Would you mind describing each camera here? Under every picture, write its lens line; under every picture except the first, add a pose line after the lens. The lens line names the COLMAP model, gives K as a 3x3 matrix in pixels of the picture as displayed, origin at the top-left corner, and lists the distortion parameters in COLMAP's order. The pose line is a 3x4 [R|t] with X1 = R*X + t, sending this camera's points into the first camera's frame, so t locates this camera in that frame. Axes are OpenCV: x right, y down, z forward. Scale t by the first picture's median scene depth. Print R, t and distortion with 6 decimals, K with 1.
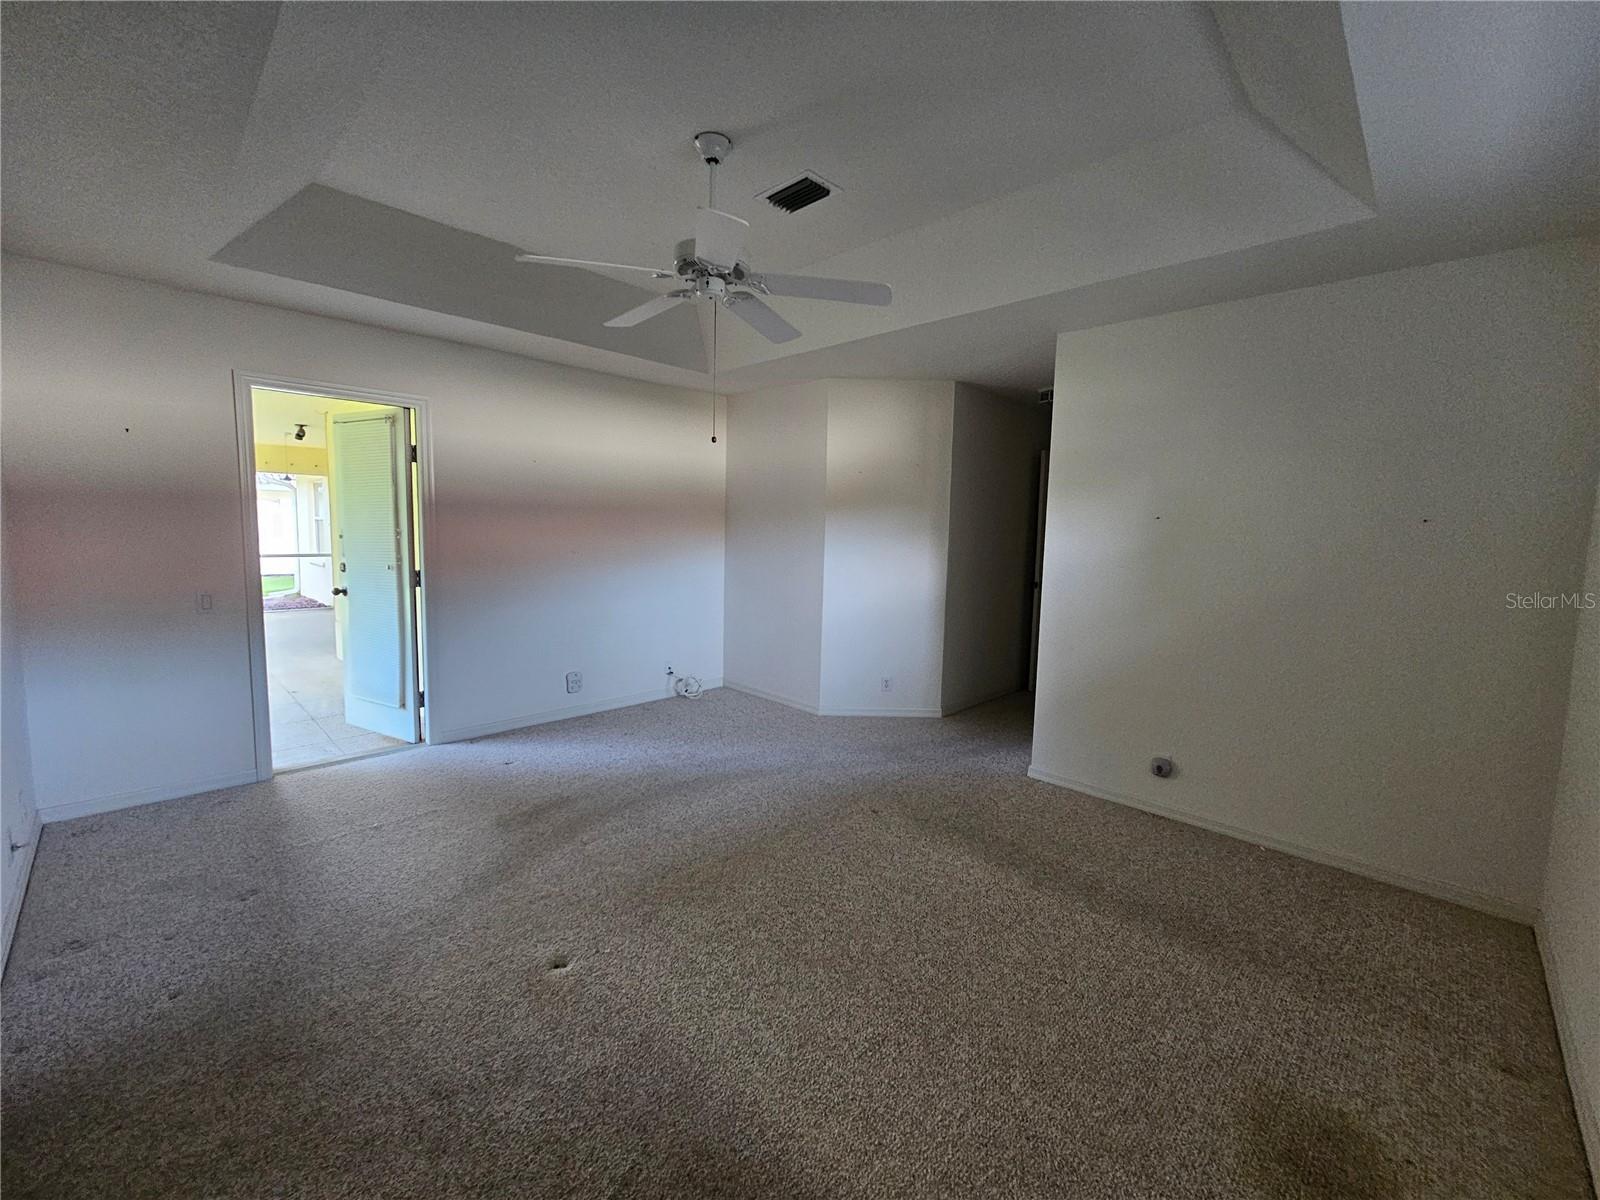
lens RADIAL K [[657.1, 0, 803.8], [0, 657.1, 588.4], [0, 0, 1]] dist [0.000373, 0.000181]
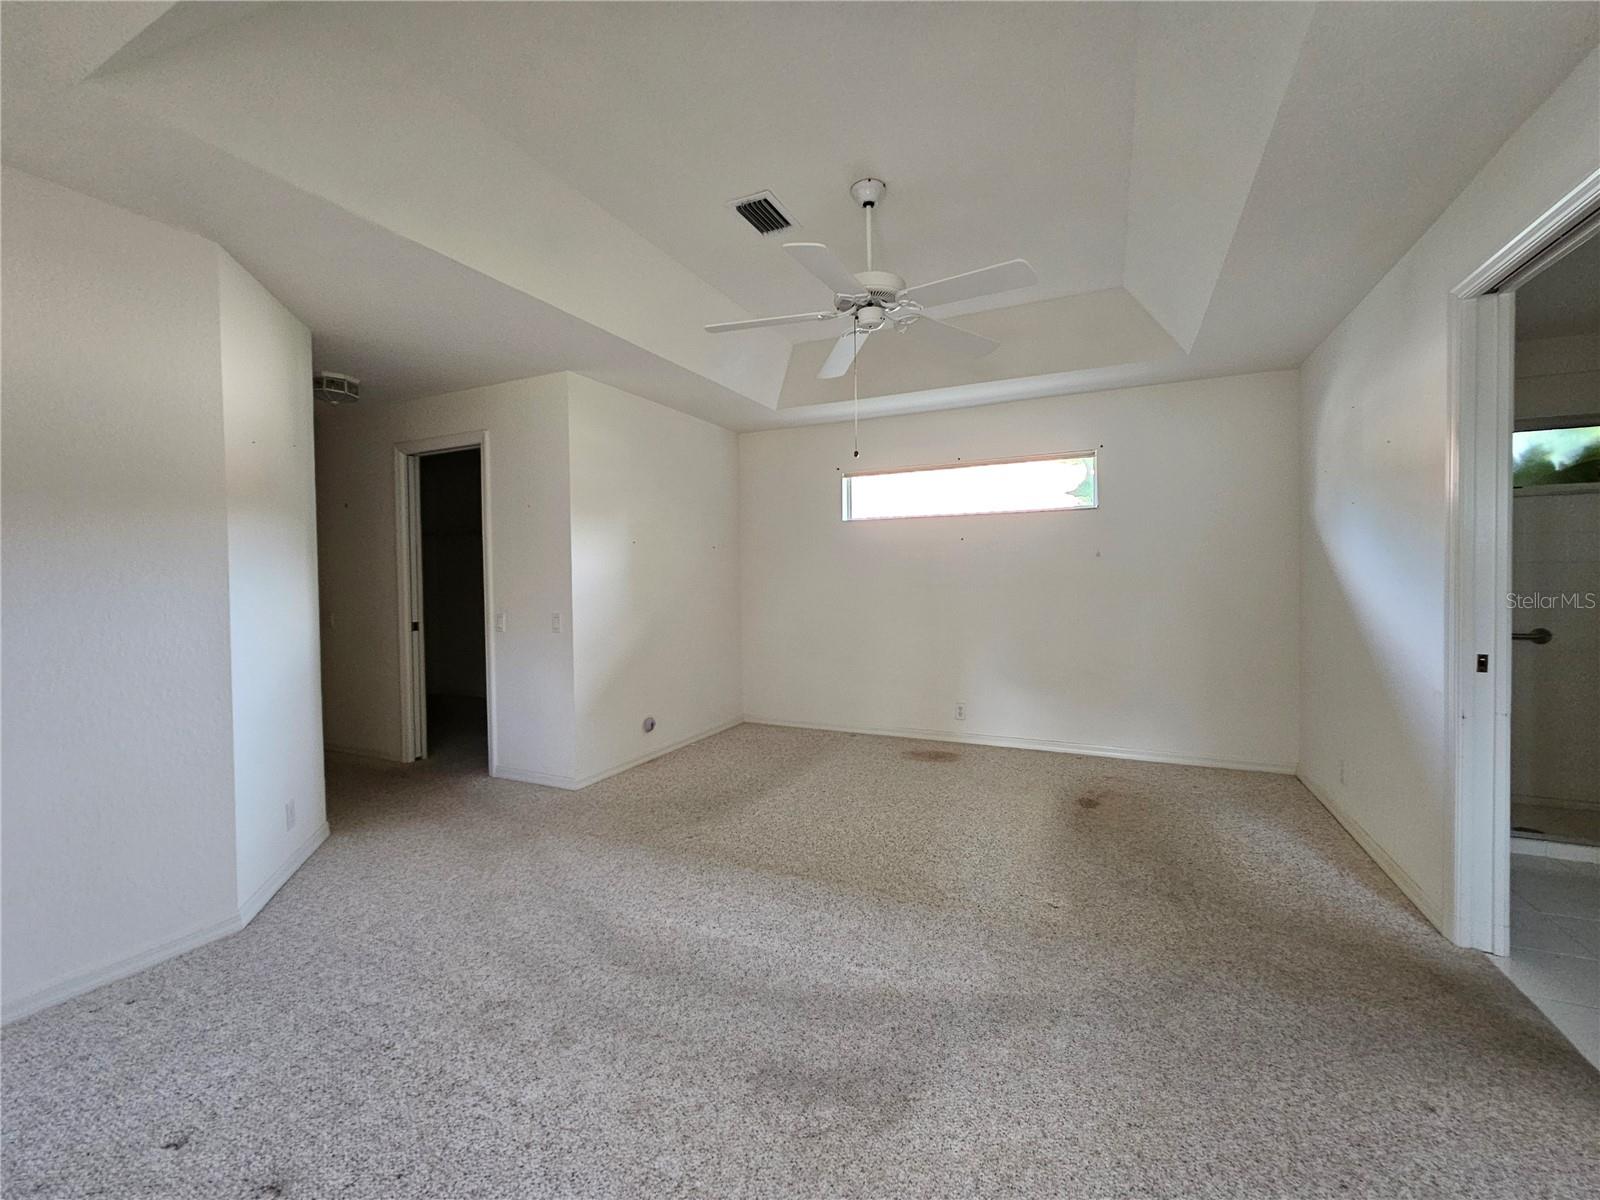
lens RADIAL K [[657.1, 0, 803.8], [0, 657.1, 588.4], [0, 0, 1]] dist [0.000373, 0.000181]
pose [[-0.331713, -0.036550, 0.942672, -0.844447], [0.094828, 0.992896, 0.071866, -0.077387], [-0.938602, 0.113230, -0.325891, 1.116807]]
